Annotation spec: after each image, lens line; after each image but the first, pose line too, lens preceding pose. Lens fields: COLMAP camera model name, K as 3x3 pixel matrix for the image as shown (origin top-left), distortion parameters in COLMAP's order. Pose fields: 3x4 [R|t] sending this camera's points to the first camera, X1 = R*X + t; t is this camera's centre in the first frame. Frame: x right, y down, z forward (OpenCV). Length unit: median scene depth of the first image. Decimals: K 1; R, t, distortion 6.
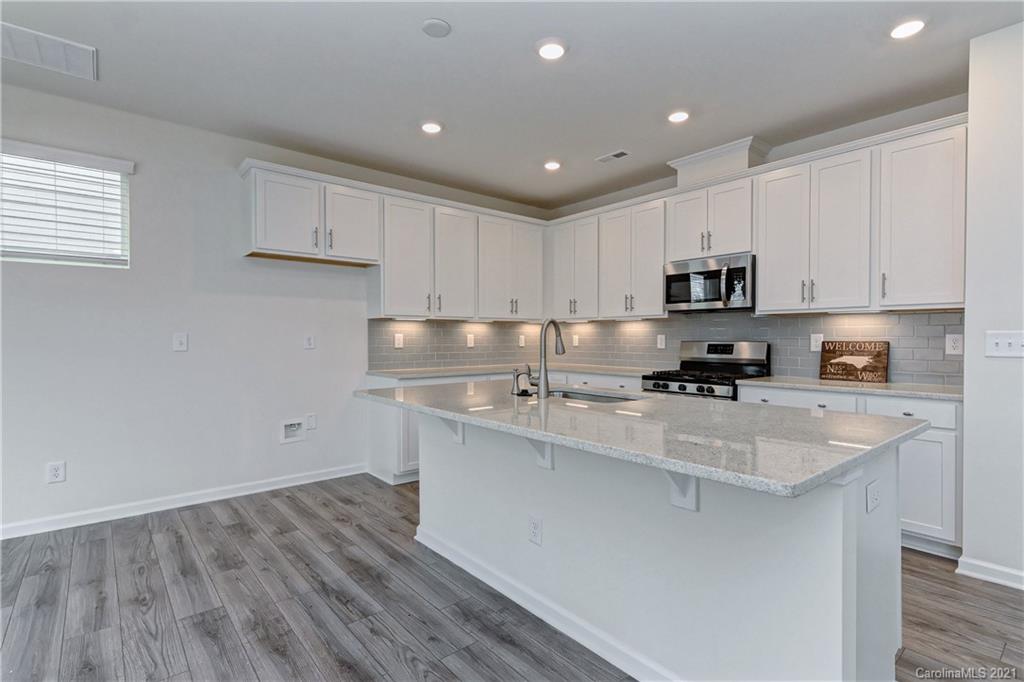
lens RADIAL K [[495.5, 0, 514.4], [0, 495.5, 343.6], [0, 0, 1]] dist [0.008642, -0.000825]
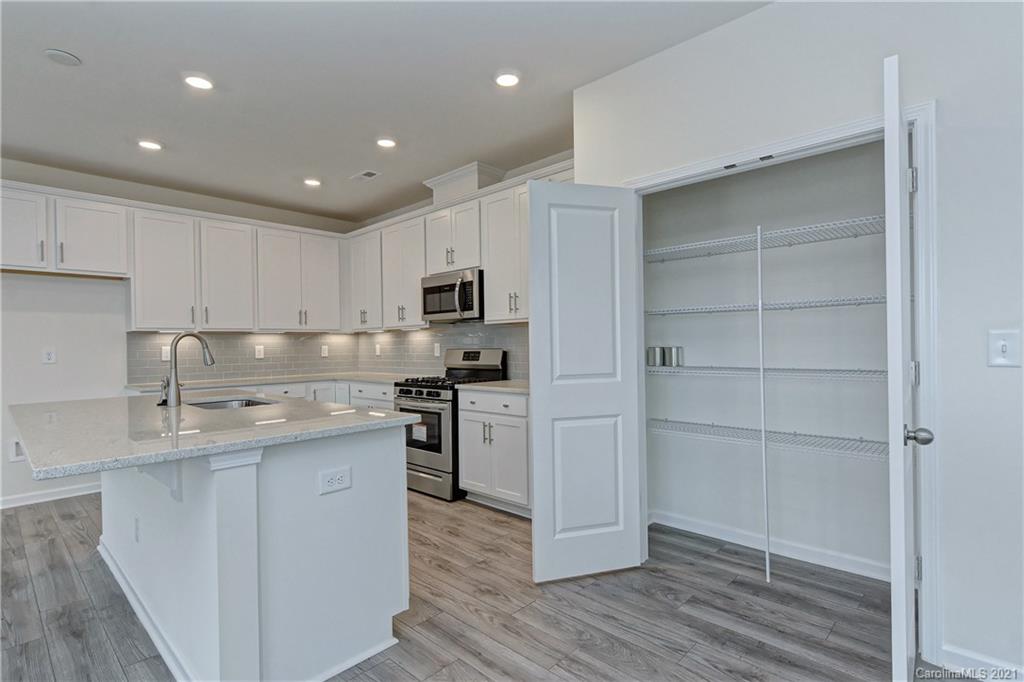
lens RADIAL K [[503.3, 0, 516.7], [0, 503.3, 343.9], [0, 0, 1]] dist [0.000647, 0.000055]
pose [[0.992667, -0.015363, 0.119903, 0.431321], [0.017197, 0.999750, -0.014274, 0.002214], [-0.119654, 0.016232, 0.992683, -0.108018]]
